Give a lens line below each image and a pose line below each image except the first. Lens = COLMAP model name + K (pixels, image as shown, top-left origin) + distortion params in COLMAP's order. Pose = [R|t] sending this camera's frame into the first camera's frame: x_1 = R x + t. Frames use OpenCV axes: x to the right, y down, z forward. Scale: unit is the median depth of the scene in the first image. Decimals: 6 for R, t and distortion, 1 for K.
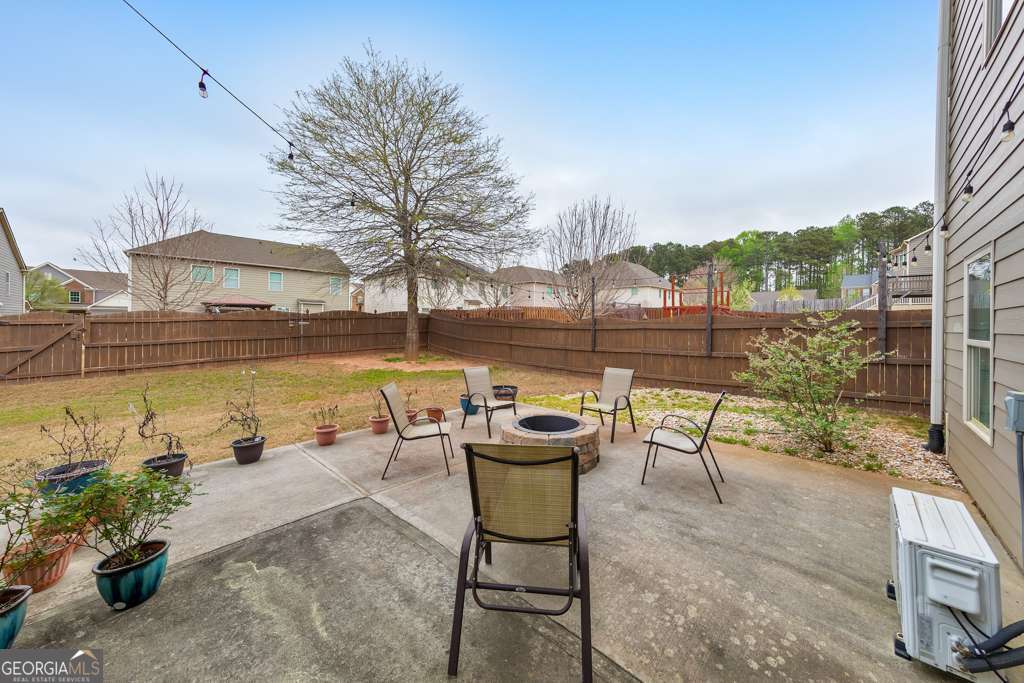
lens RADIAL K [[353.0, 0, 517.7], [0, 353.0, 321.5], [0, 0, 1]] dist [0.002595, 0.000013]
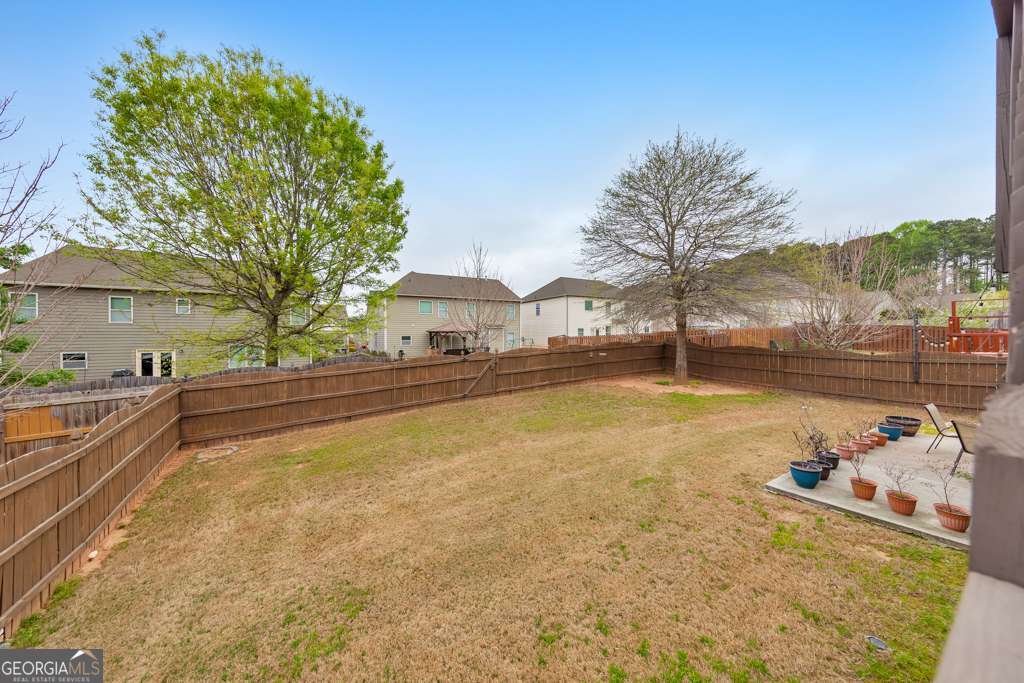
lens RADIAL K [[353.0, 0, 509.0], [0, 353.0, 337.0], [0, 0, 1]] dist [0.002595, 0.000013]
pose [[0.970405, -0.013254, -0.241120, -0.583705], [0.015119, 0.999868, 0.005884, -0.062713], [0.241010, -0.009356, 0.970477, -0.263515]]
